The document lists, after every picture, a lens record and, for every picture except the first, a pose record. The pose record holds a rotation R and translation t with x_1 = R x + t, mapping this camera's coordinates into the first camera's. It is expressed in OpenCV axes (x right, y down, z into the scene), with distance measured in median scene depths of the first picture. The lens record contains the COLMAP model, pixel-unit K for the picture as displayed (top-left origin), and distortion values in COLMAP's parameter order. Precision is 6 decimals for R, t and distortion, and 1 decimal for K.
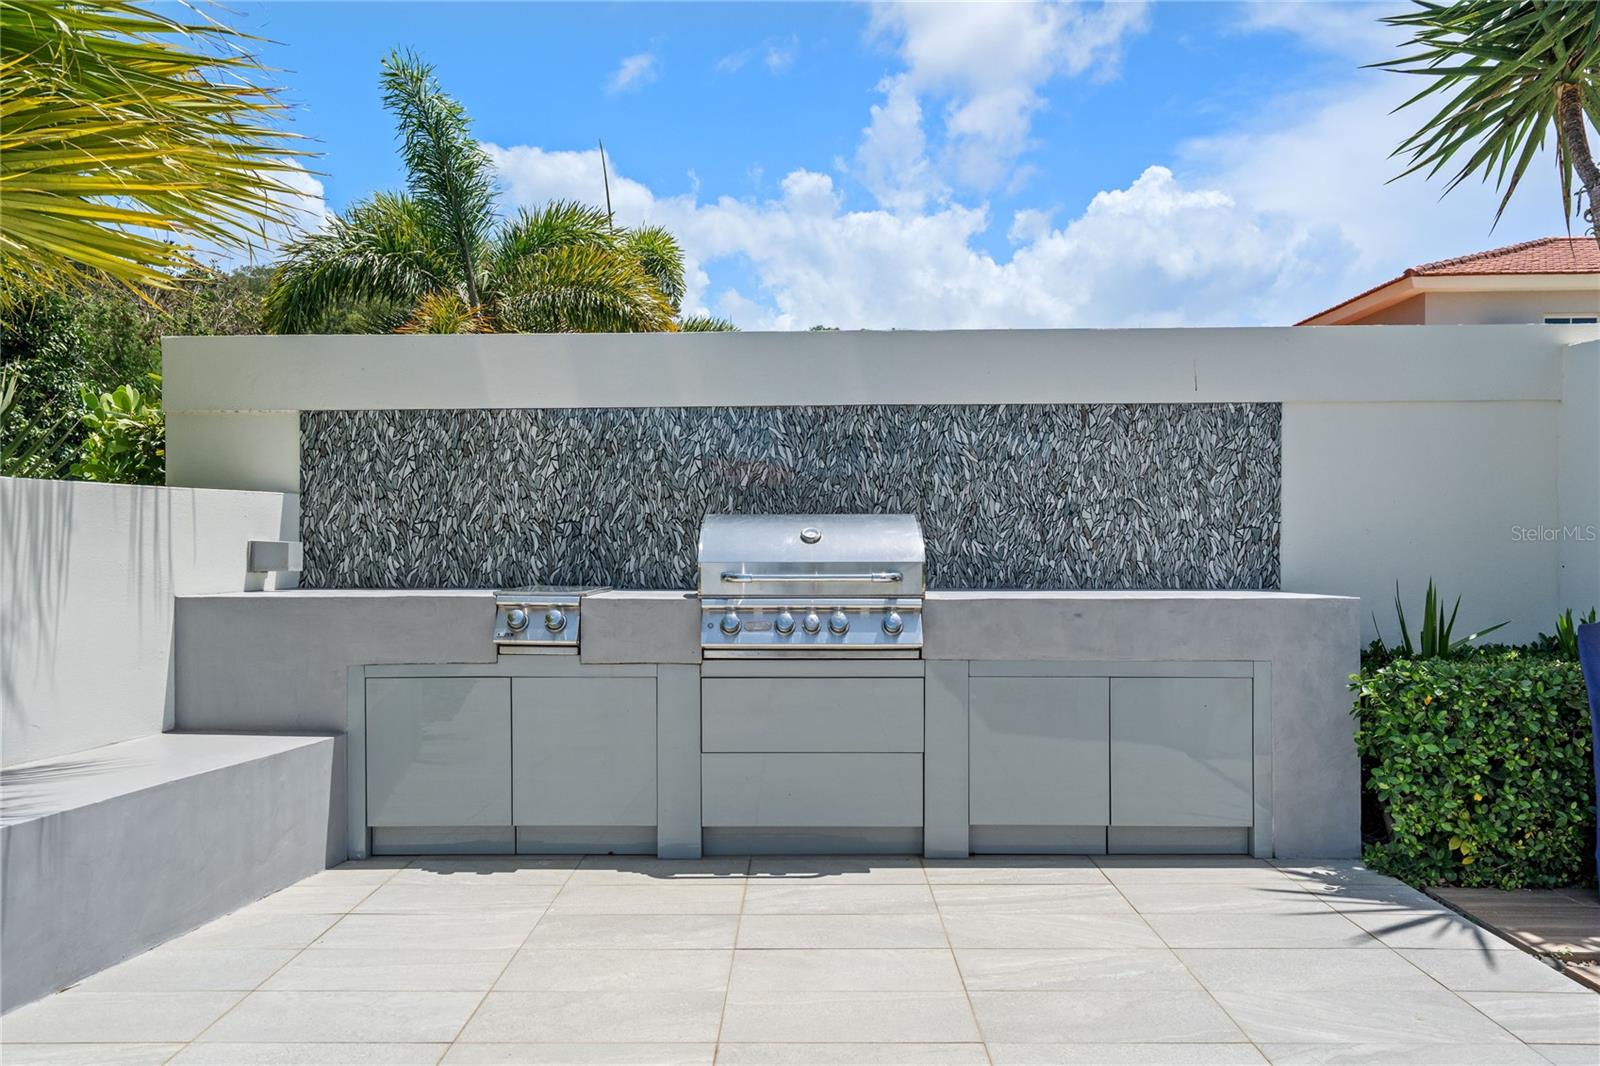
lens RADIAL K [[1171.7, 0, 800.0], [0, 1171.7, 533.0], [0, 0, 1]] dist [-0.001632, -0.000444]
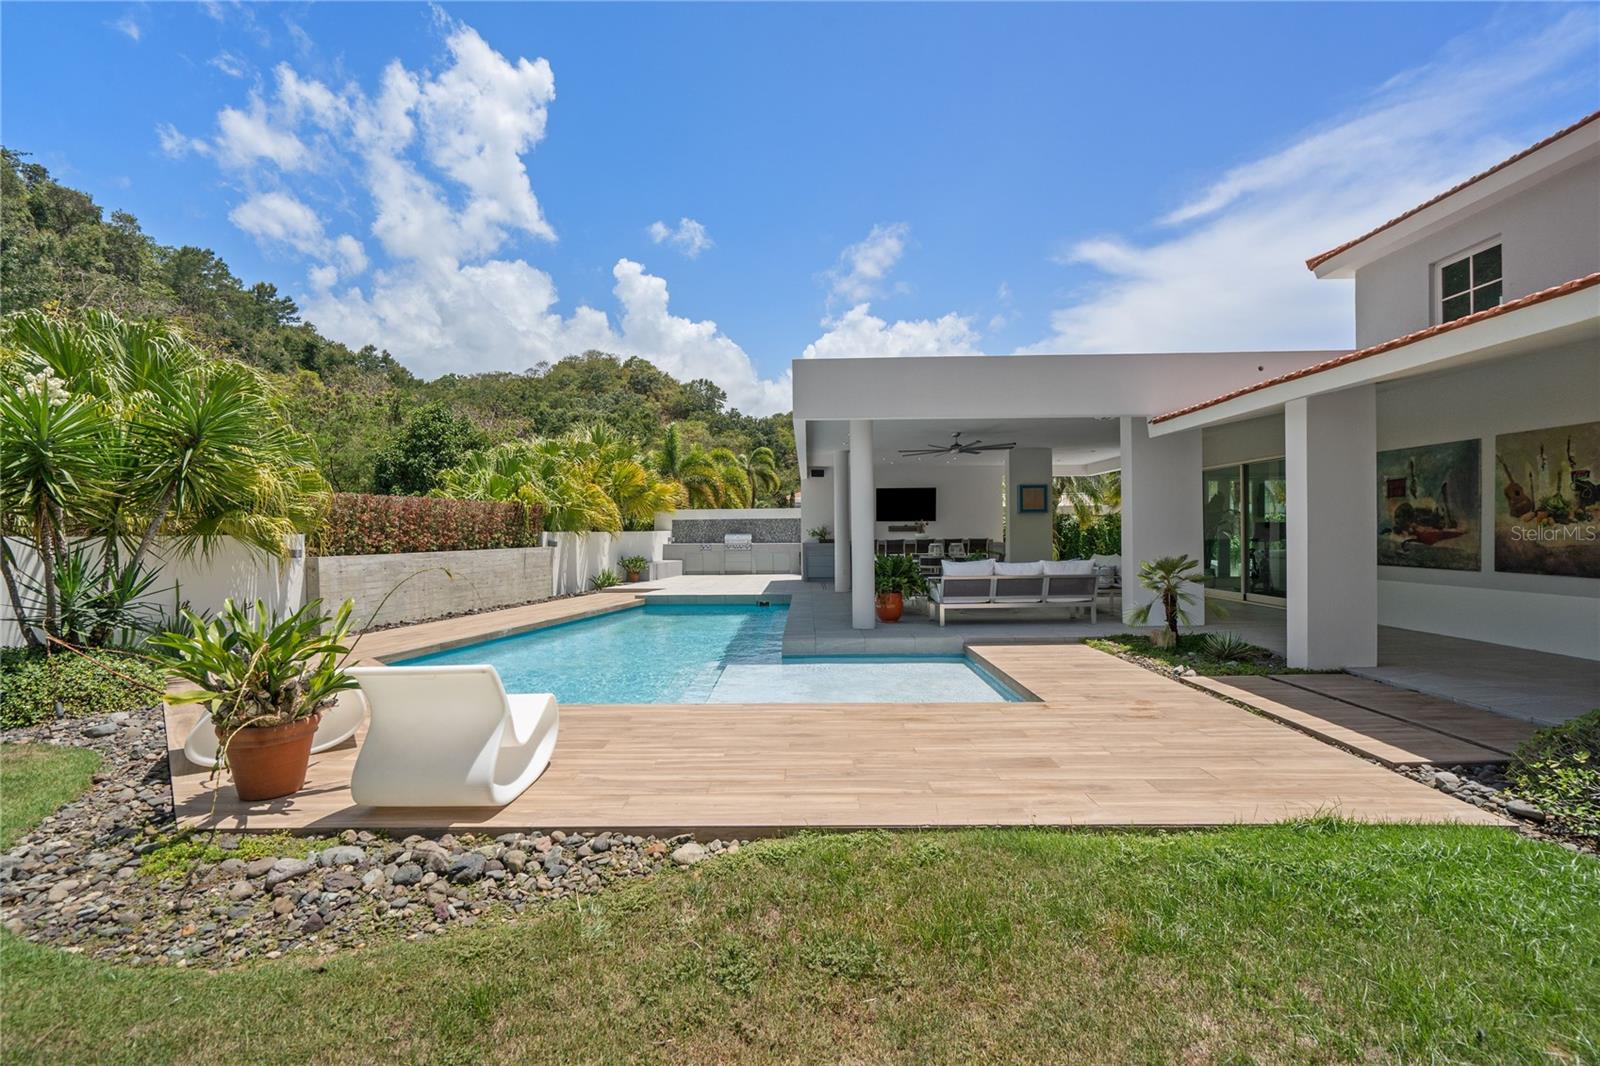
lens RADIAL K [[717.4, 0, 796.0], [0, 717.4, 534.4], [0, 0, 1]] dist [-0.001695, 0.000232]
pose [[0.999954, -0.005096, -0.008145, 0.454598], [0.005156, 0.999960, 0.007331, -0.046813], [0.008107, -0.007373, 0.999940, -4.036740]]
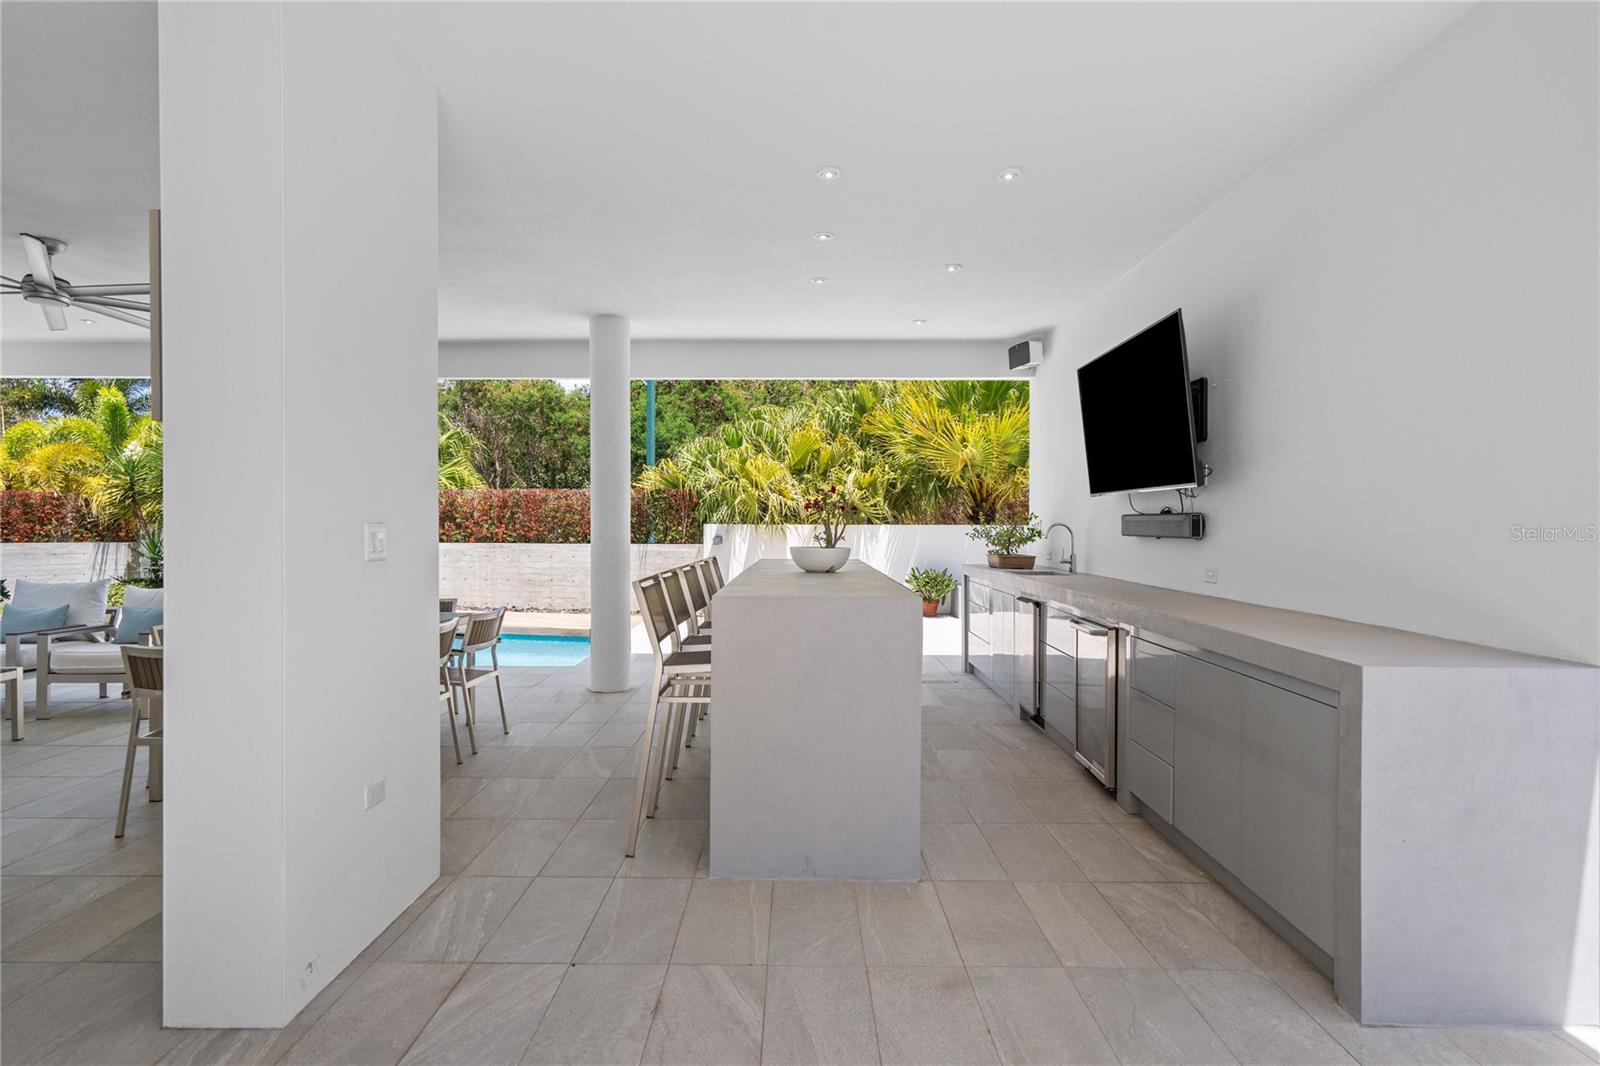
lens RADIAL K [[811.2, 0, 796.6], [0, 811.2, 526.9], [0, 0, 1]] dist [0.005240, 0.001756]
pose [[-0.000601, 0.007833, -0.999969, 2.178913], [0.000591, 0.999969, 0.007833, -0.052055], [1.000000, -0.000586, -0.000606, -0.118781]]
